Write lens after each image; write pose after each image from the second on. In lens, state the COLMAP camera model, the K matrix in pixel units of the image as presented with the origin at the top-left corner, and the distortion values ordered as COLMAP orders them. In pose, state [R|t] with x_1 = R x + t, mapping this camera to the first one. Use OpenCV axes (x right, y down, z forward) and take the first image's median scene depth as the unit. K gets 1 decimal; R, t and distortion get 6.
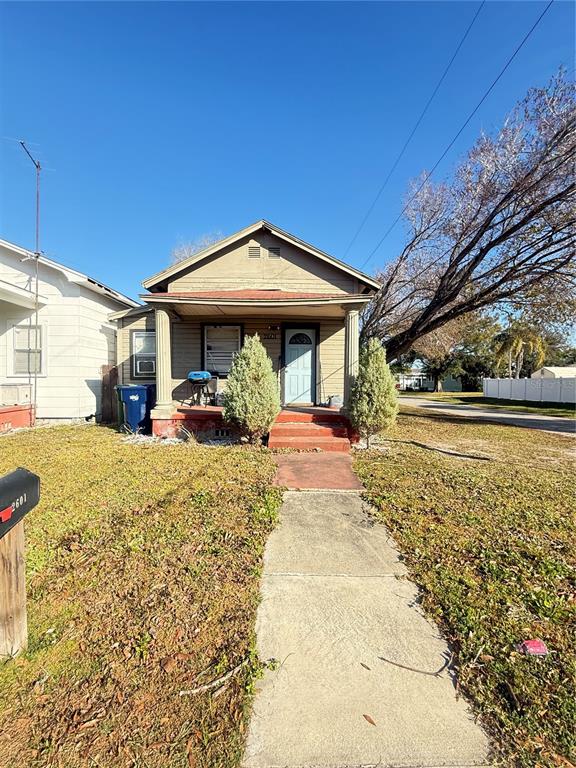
lens RADIAL K [[343.6, 0, 289.8], [0, 343.6, 383.9], [0, 0, 1]] dist [0.001368, -0.000249]
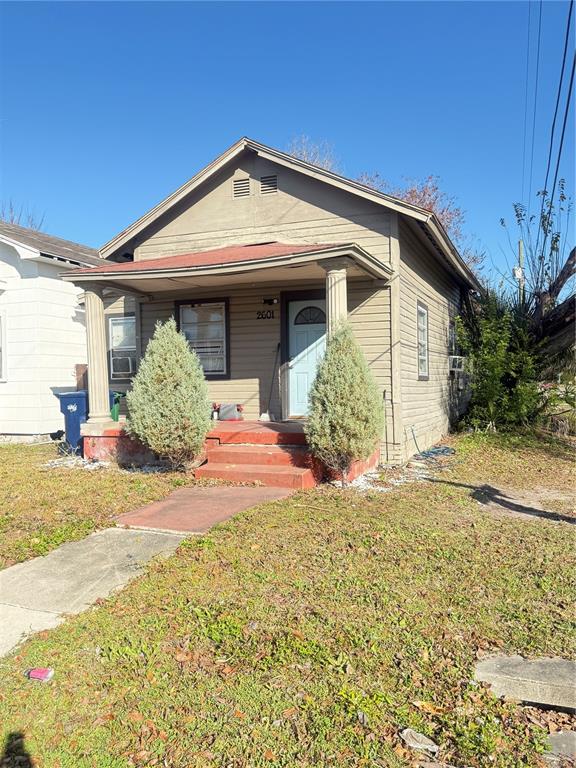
lens RADIAL K [[604.2, 0, 287.5], [0, 604.2, 390.0], [0, 0, 1]] dist [0.105890, -0.148286]
pose [[0.924095, -0.012005, -0.381975, 0.427715], [0.014902, 0.999878, 0.004627, 0.001469], [0.381873, -0.009968, 0.924161, -0.056361]]
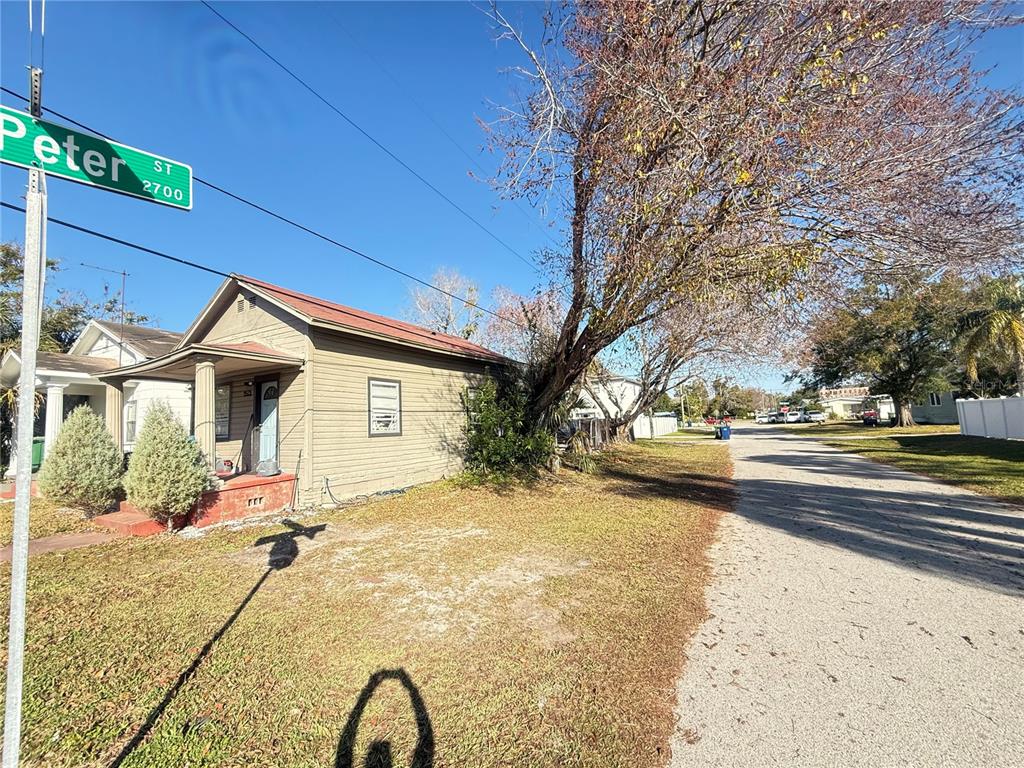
lens RADIAL K [[409.5, 0, 508.7], [0, 409.5, 381.6], [0, 0, 1]] dist [0.000480, 0.000525]
pose [[0.867063, -0.096595, -0.488744, 1.082899], [0.046374, 0.992413, -0.113869, -0.014252], [0.496035, 0.076066, 0.864964, 0.411937]]
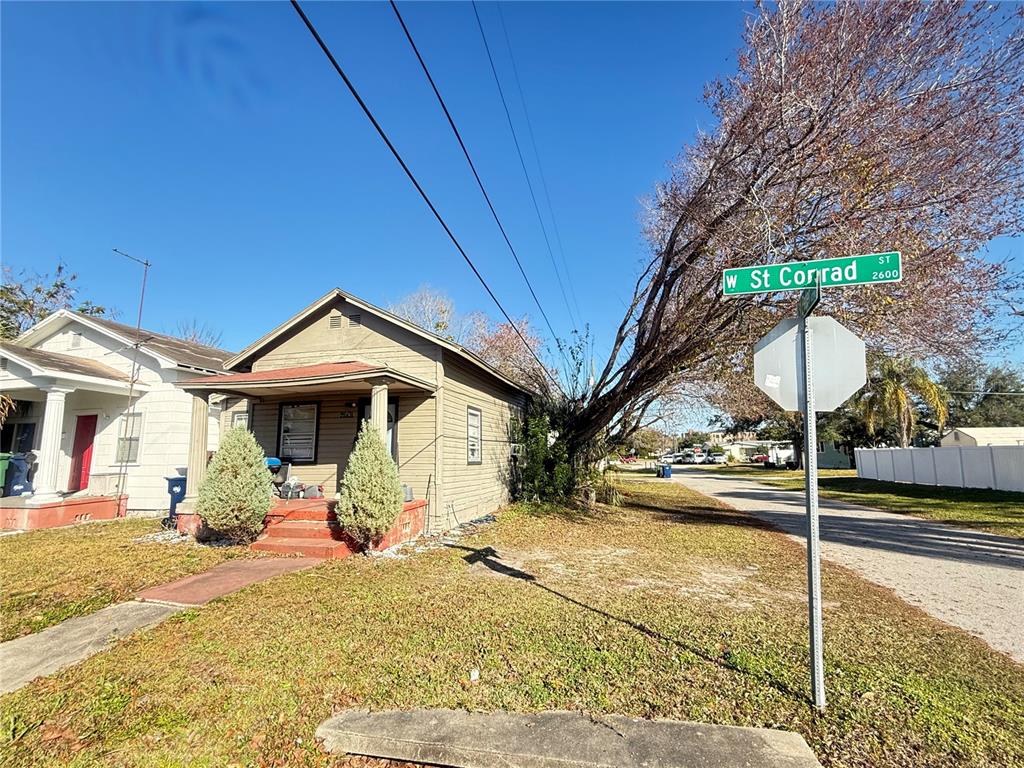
lens RADIAL K [[458.2, 0, 510.5], [0, 458.2, 380.4], [0, 0, 1]] dist [0.001368, -0.000249]
pose [[0.967226, -0.057193, -0.247390, 0.636625], [0.015012, 0.985478, -0.169137, -0.023219], [0.253471, 0.159880, 0.954039, -0.004118]]
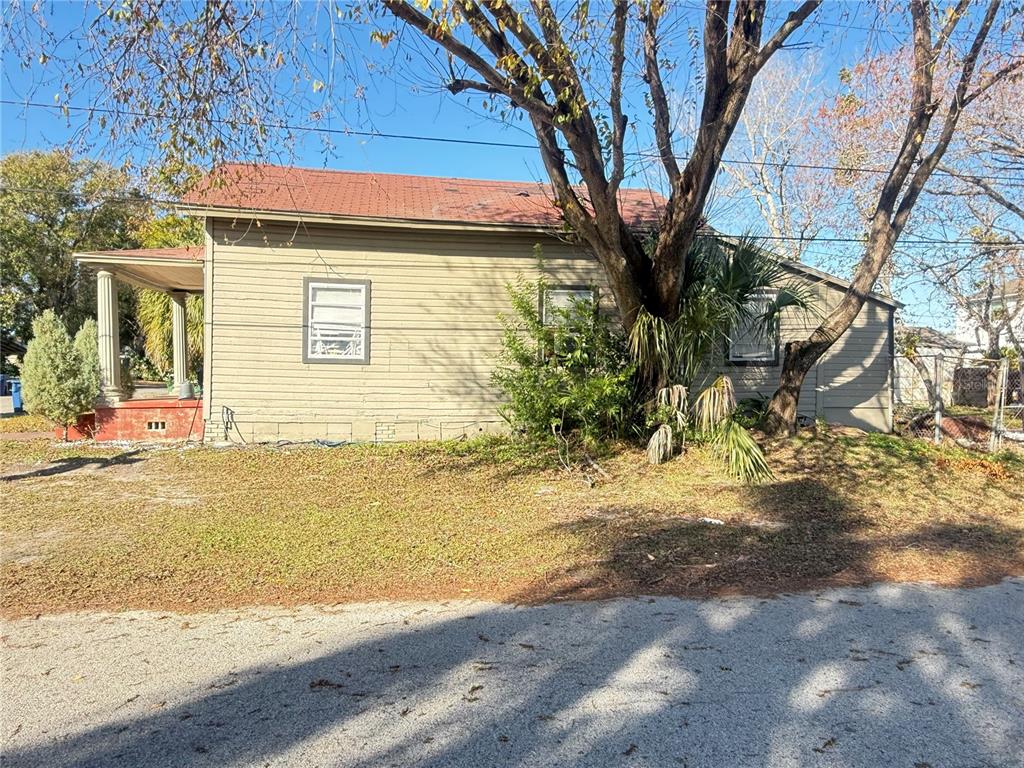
lens RADIAL K [[686.0, 0, 518.3], [0, 686.0, 384.6], [0, 0, 1]] dist [-0.002264, 0.004603]
pose [[0.166779, 0.008929, -0.985954, 1.567510], [-0.017157, 0.999834, 0.006153, 0.017322], [0.985845, 0.015890, 0.166905, 1.378867]]
